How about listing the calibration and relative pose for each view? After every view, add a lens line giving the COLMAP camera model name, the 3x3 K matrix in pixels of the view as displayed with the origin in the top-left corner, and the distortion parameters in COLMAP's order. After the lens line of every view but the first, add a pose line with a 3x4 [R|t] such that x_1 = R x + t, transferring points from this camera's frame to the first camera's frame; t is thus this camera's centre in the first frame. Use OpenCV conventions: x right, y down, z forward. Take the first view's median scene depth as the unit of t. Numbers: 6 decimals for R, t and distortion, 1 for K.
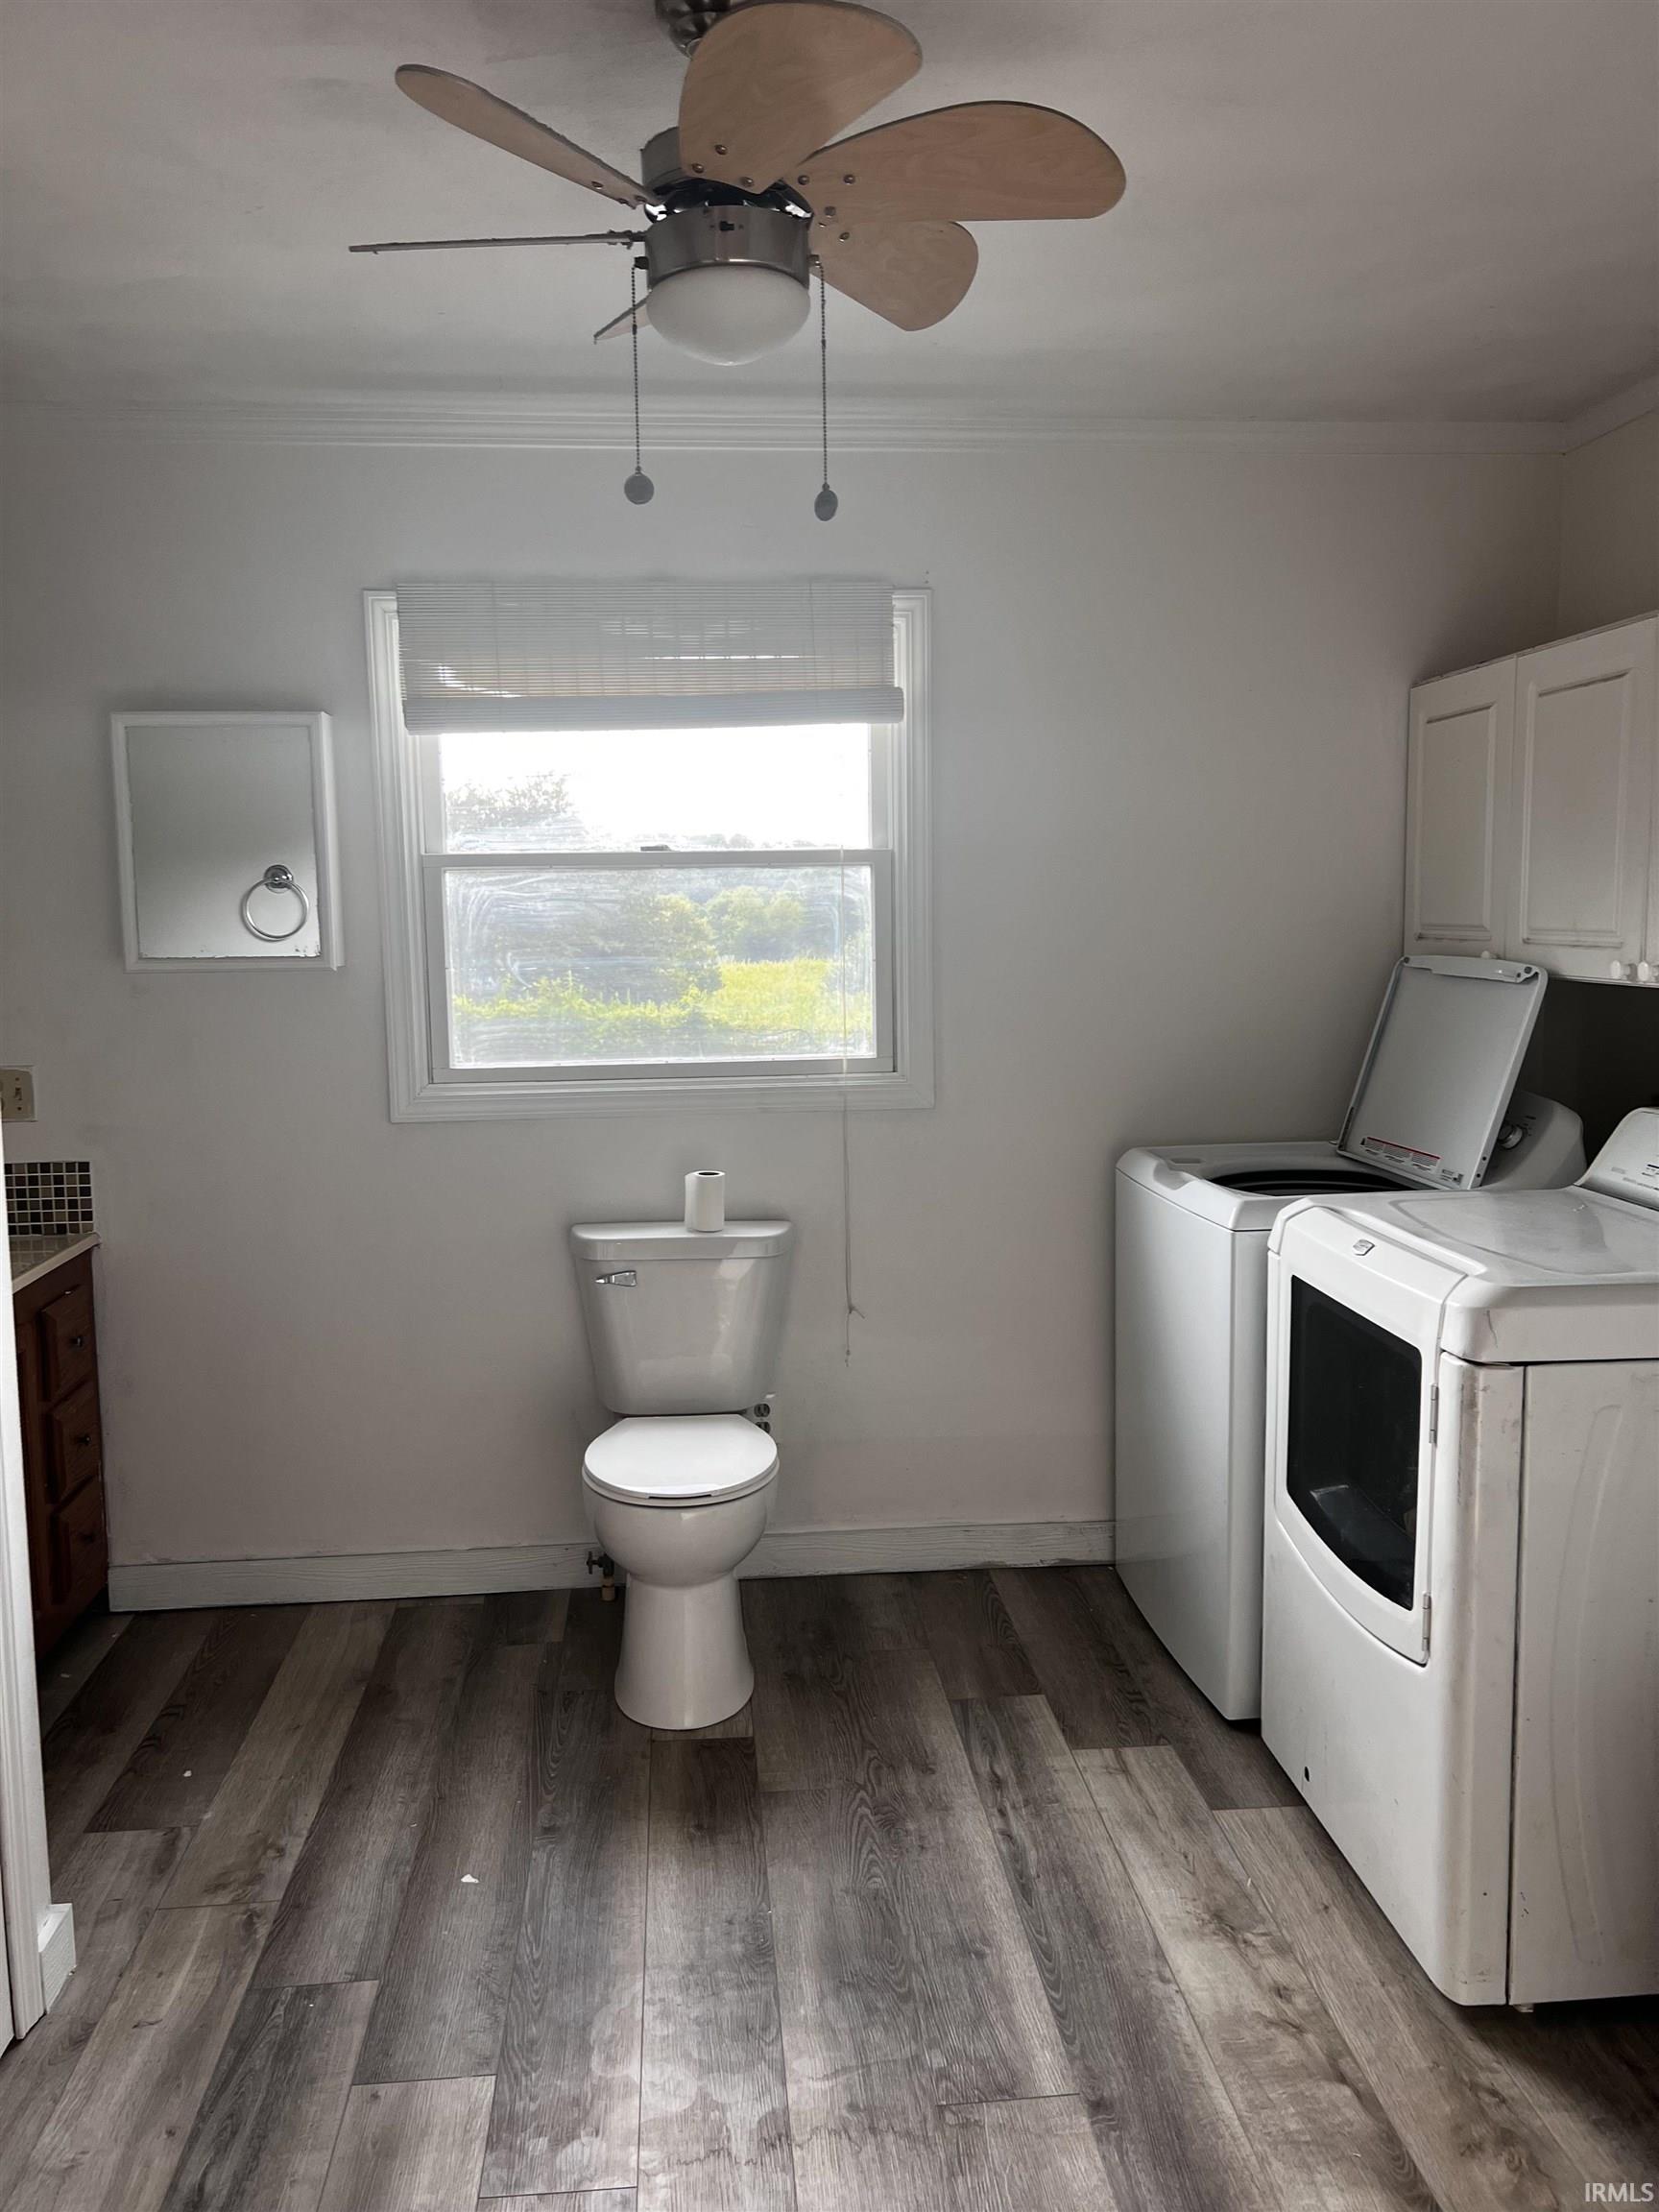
lens RADIAL K [[1716.7, 0, 825.2], [0, 1716.7, 1115.8], [0, 0, 1]] dist [0.067759, -0.100117]
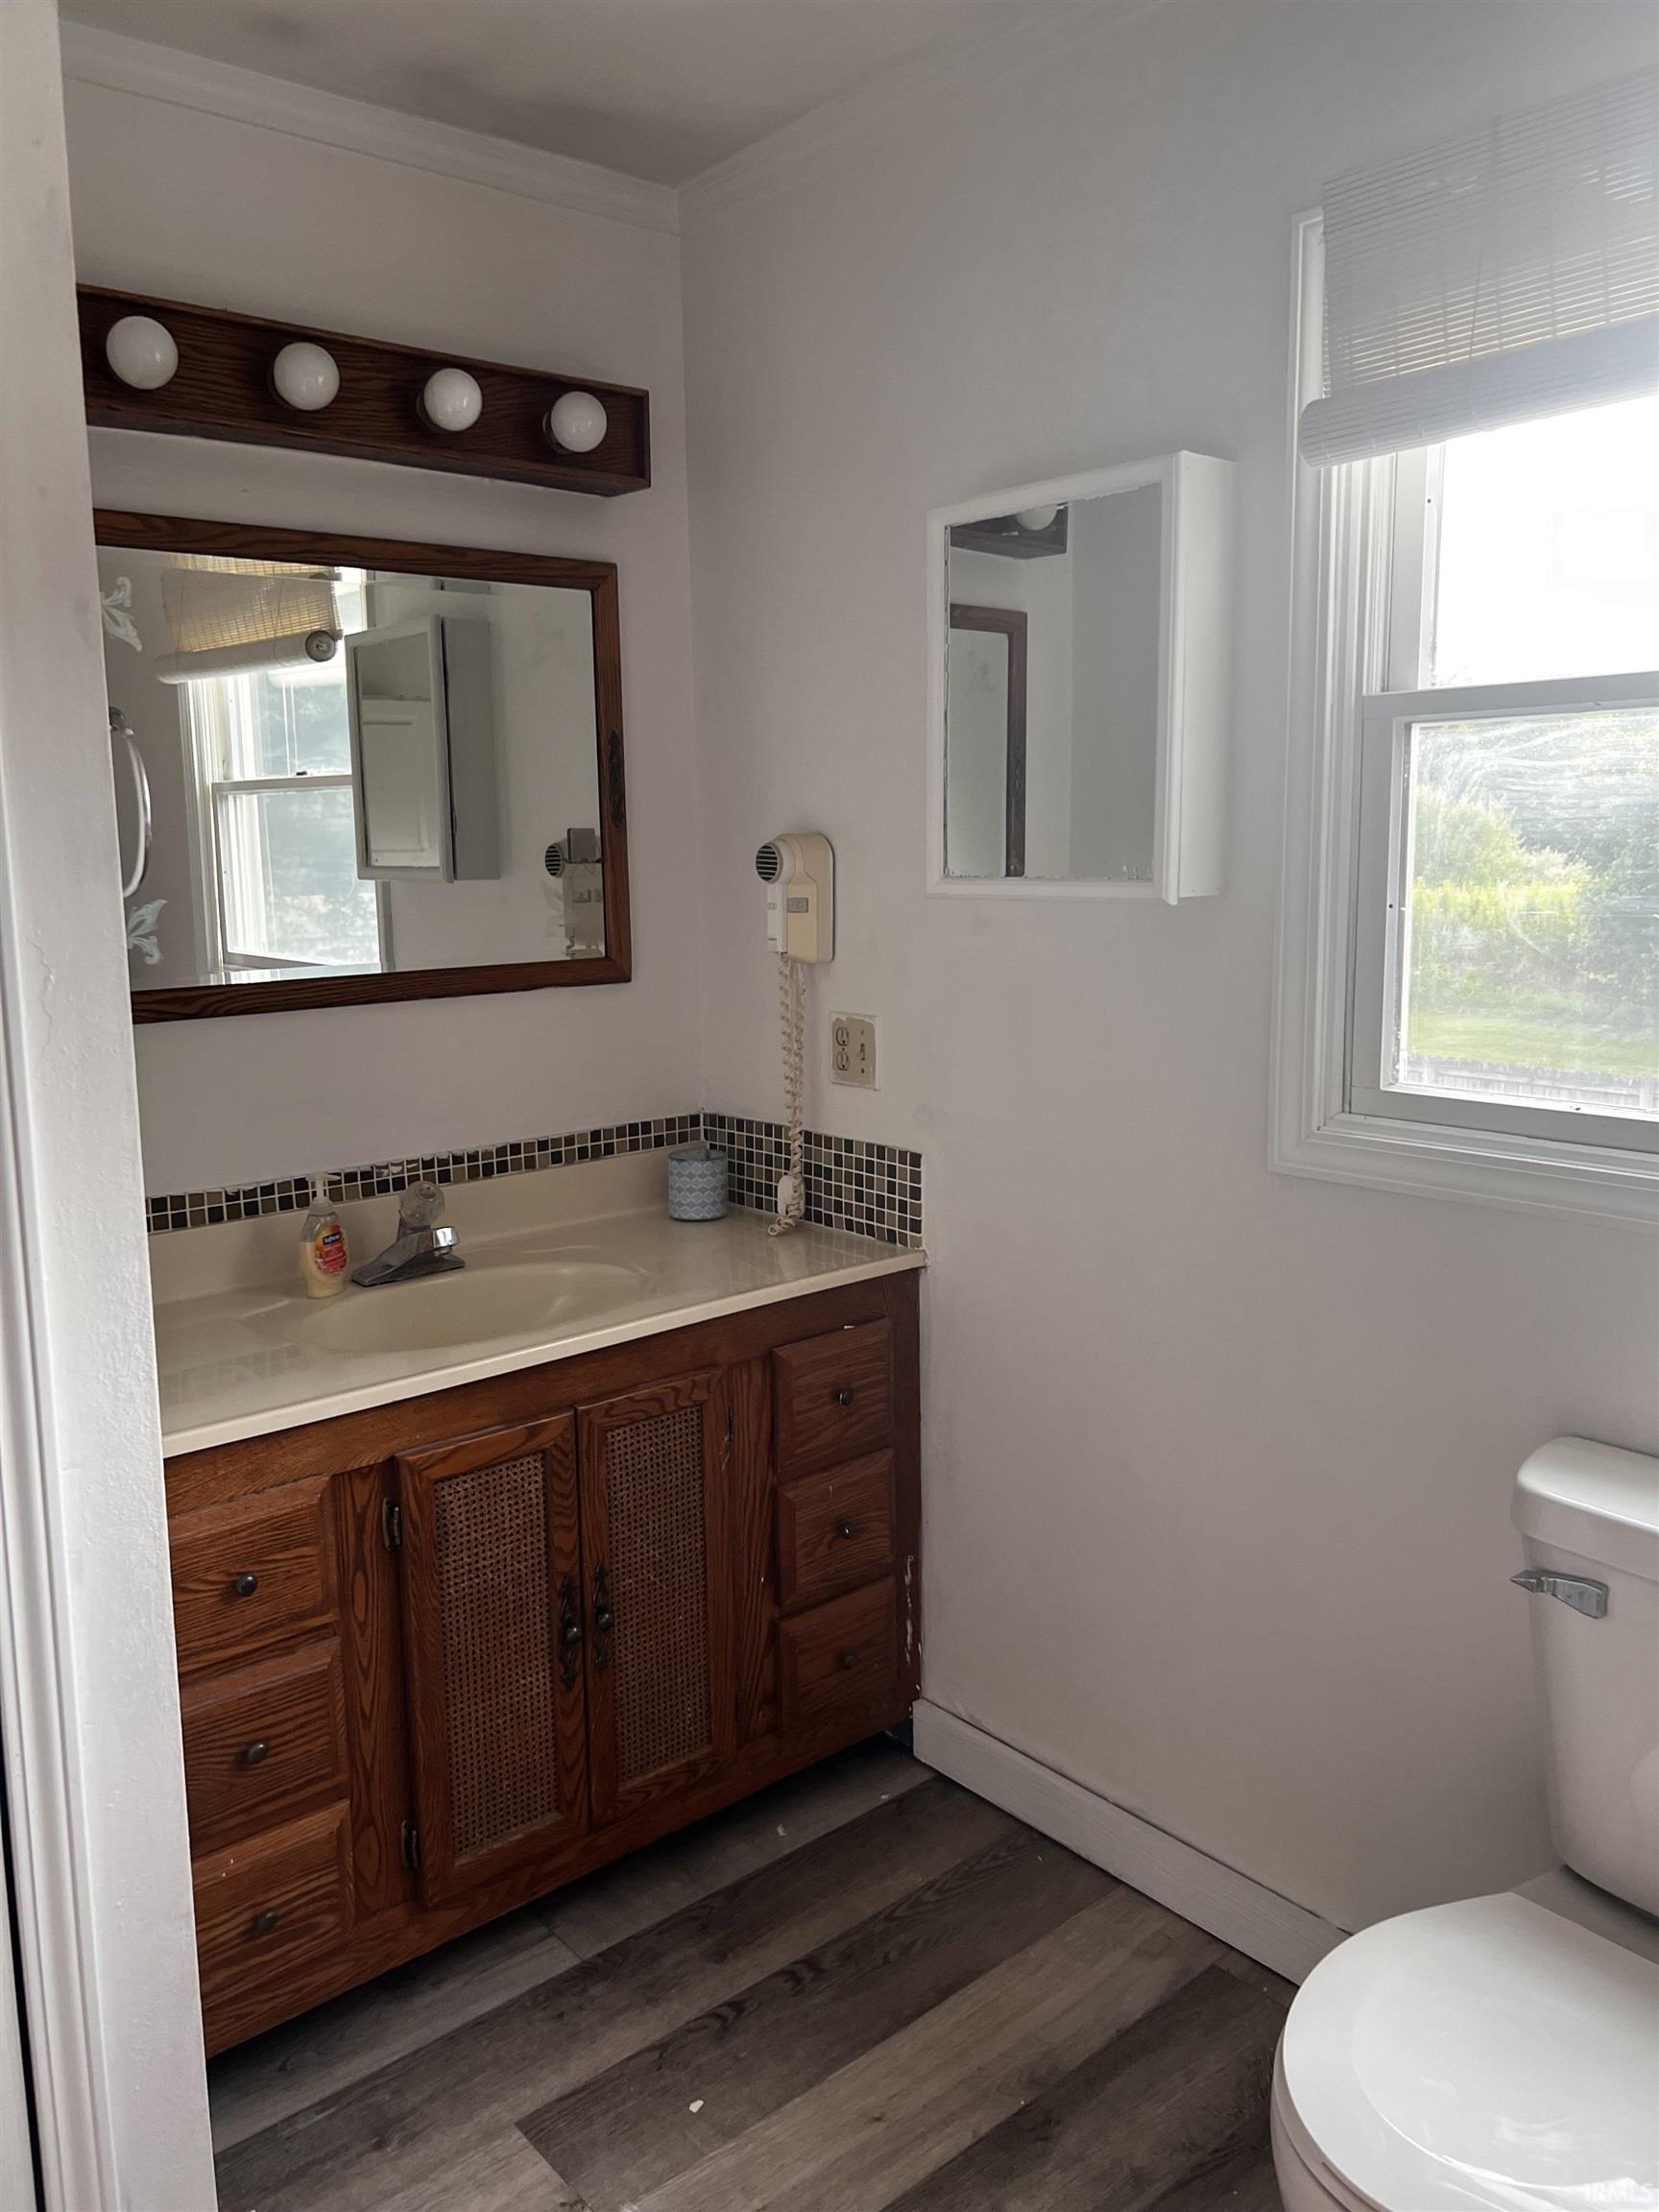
lens RADIAL K [[1663.1, 0, 787.0], [0, 1663.1, 1095.2], [0, 0, 1]] dist [0.124117, -0.206070]
pose [[0.576345, 0.133973, -0.806150, 0.105163], [-0.096145, 0.990736, 0.095912, -0.059790], [0.811531, 0.022229, 0.583886, 0.542561]]
